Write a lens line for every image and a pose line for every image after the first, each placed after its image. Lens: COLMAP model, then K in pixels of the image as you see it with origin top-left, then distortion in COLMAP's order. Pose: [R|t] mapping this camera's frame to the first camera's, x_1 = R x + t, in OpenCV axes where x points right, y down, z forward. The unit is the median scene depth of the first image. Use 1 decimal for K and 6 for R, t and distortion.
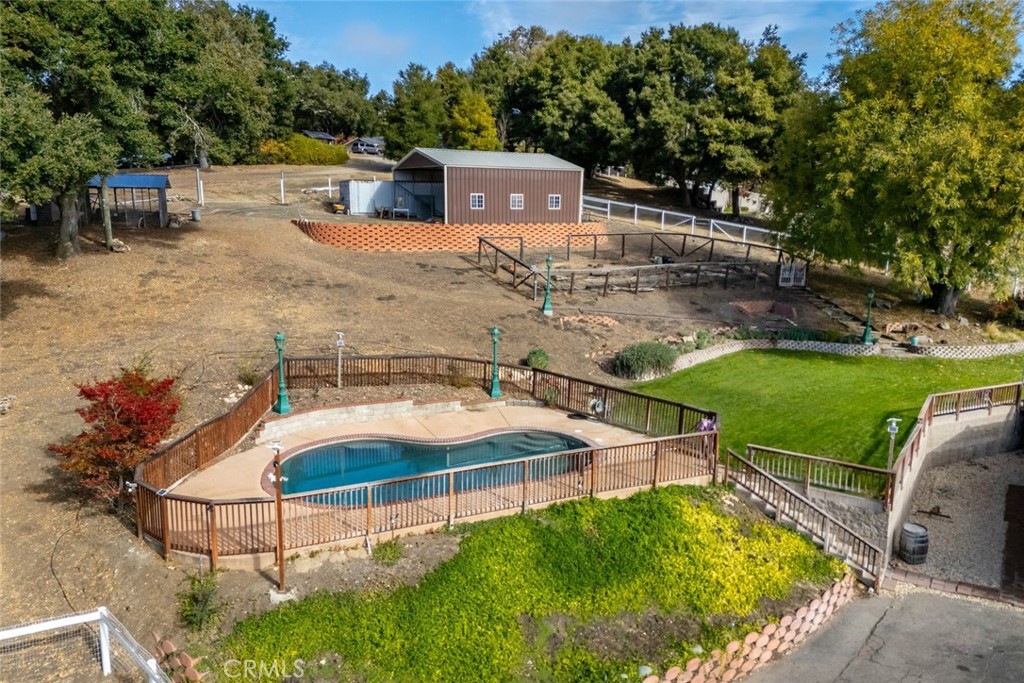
lens RADIAL K [[730.5, 0, 512.0], [0, 730.5, 341.5], [0, 0, 1]] dist [0.082178, -0.079713]
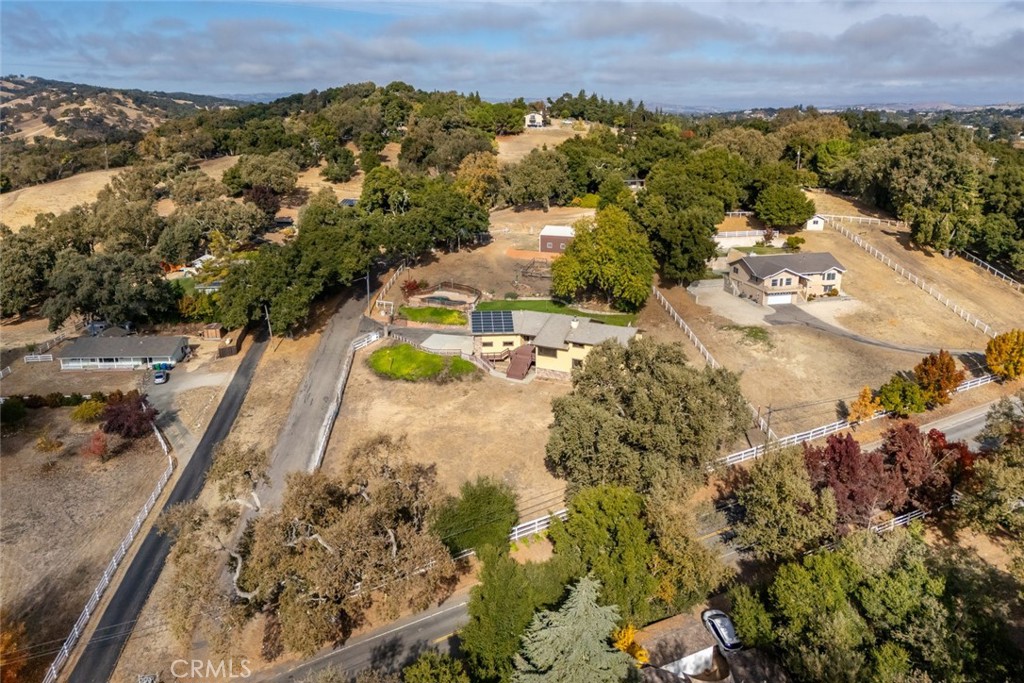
lens RADIAL K [[730.5, 0, 512.0], [0, 730.5, 341.5], [0, 0, 1]] dist [0.082178, -0.079713]
pose [[0.642136, 0.225423, -0.732697, 2.018075], [-0.141579, 0.974219, 0.175649, -0.279629], [0.753403, -0.009056, 0.657497, -1.103816]]
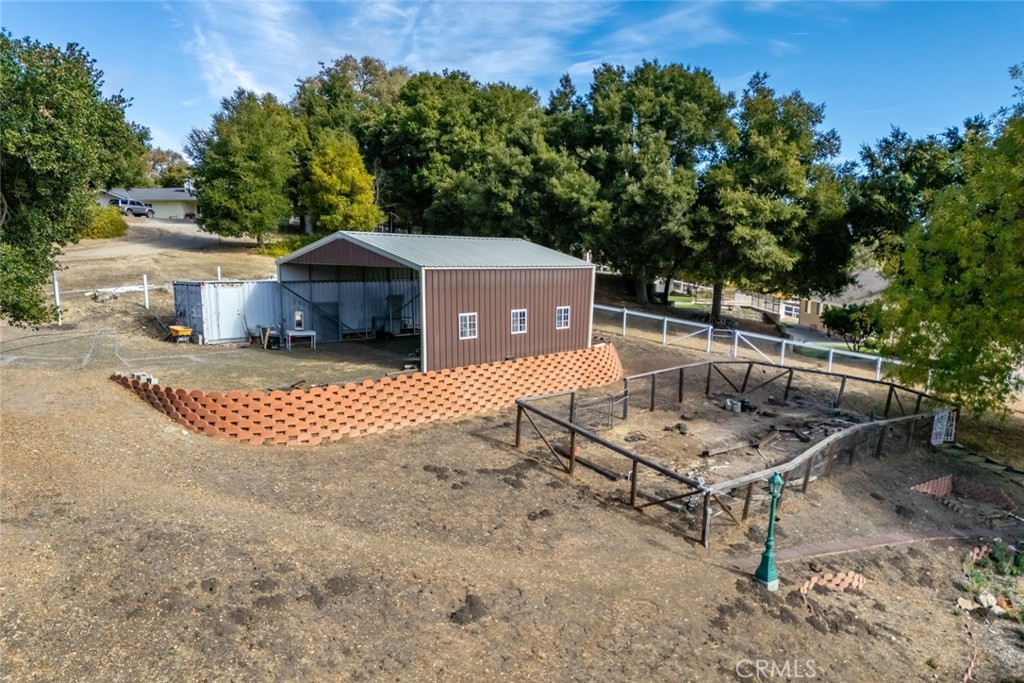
lens RADIAL K [[737.8, 0, 506.8], [0, 737.8, 388.1], [0, 0, 1]] dist [0.081900, -0.086979]
pose [[0.944382, -0.057005, 0.323871, -0.183599], [0.060760, 0.998151, -0.001485, -0.120802], [-0.323188, 0.021081, 0.946100, 0.377581]]
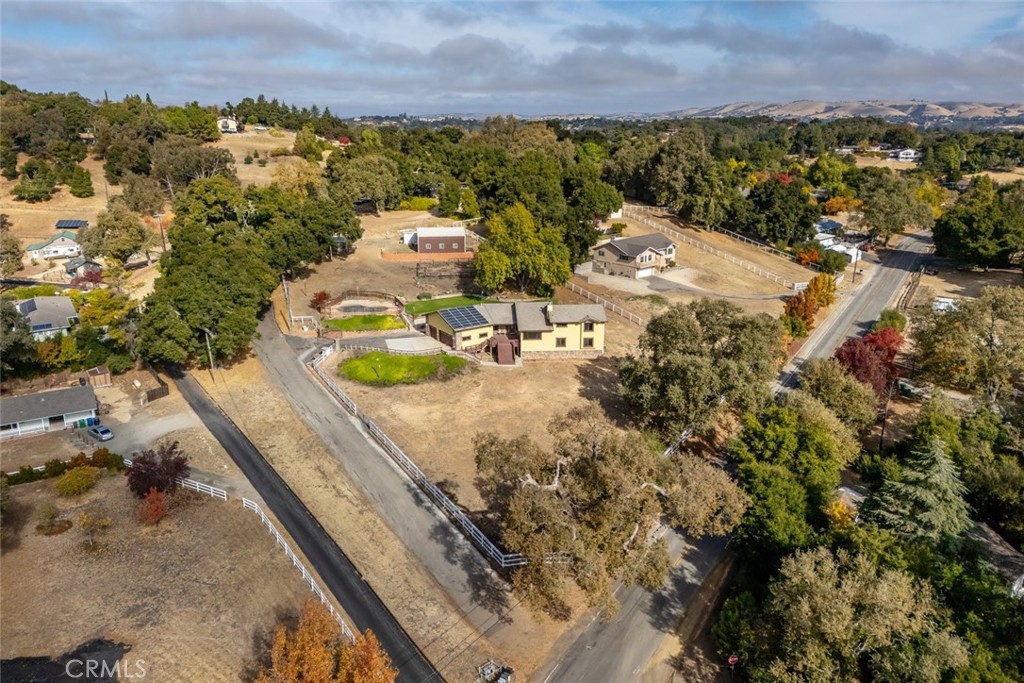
lens RADIAL K [[730.5, 0, 512.0], [0, 730.5, 341.5], [0, 0, 1]] dist [0.082178, -0.079713]
pose [[0.931094, 0.101216, -0.350456, 1.344762], [-0.063616, 0.991067, 0.117217, -0.152487], [0.359190, -0.086845, 0.929215, -1.784867]]
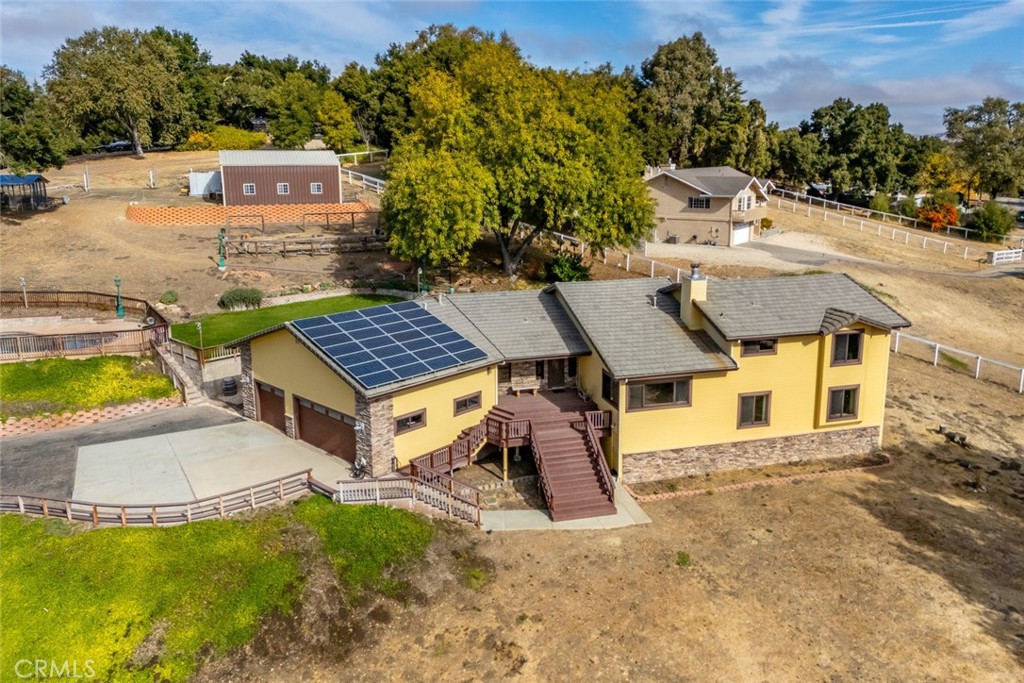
lens RADIAL K [[785.3, 0, 528.3], [0, 785.3, 297.0], [0, 0, 1]] dist [0.043024, -0.002442]
pose [[0.988400, 0.016136, -0.151016, 0.621952], [-0.016720, 0.999857, -0.002599, 0.009393], [0.150952, 0.005094, 0.988528, -0.367208]]
